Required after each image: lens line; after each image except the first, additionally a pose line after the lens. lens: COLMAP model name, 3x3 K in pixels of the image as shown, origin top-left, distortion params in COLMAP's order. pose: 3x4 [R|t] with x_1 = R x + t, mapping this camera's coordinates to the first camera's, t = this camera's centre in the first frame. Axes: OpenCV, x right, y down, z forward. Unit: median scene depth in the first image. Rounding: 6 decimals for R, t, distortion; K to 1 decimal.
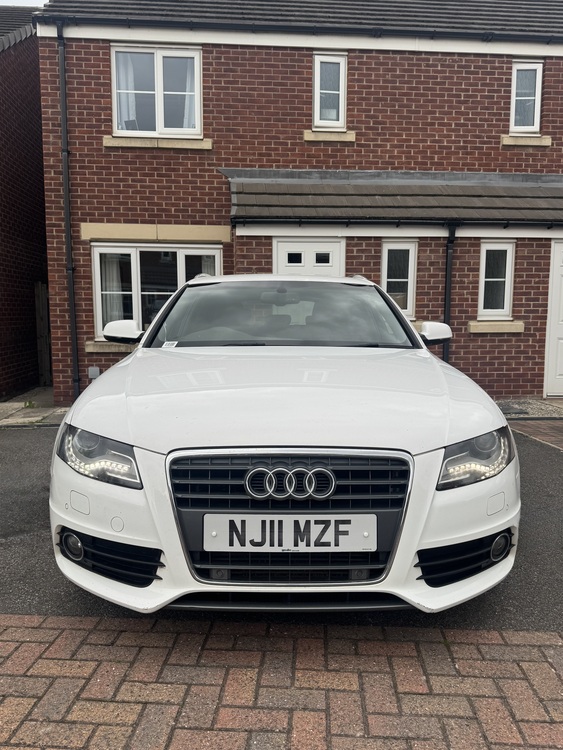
lens RADIAL K [[601.6, 0, 280.7], [0, 601.6, 390.6], [0, 0, 1]] dist [0.084286, -0.131014]
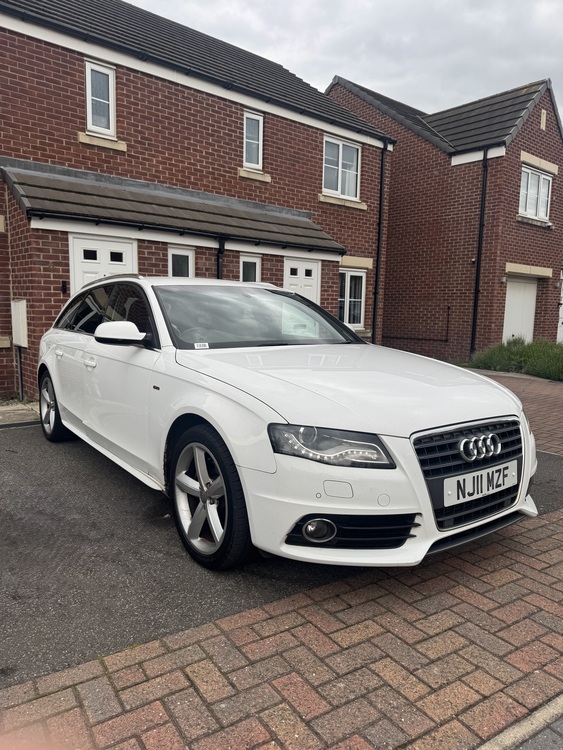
lens RADIAL K [[528.8, 0, 281.1], [0, 528.8, 390.5], [0, 0, 1]] dist [0.021657, -0.033305]
pose [[0.812625, -0.072989, 0.578198, -0.245952], [0.055477, 0.997309, 0.047926, -0.013639], [-0.580141, -0.006869, 0.814487, 0.065542]]
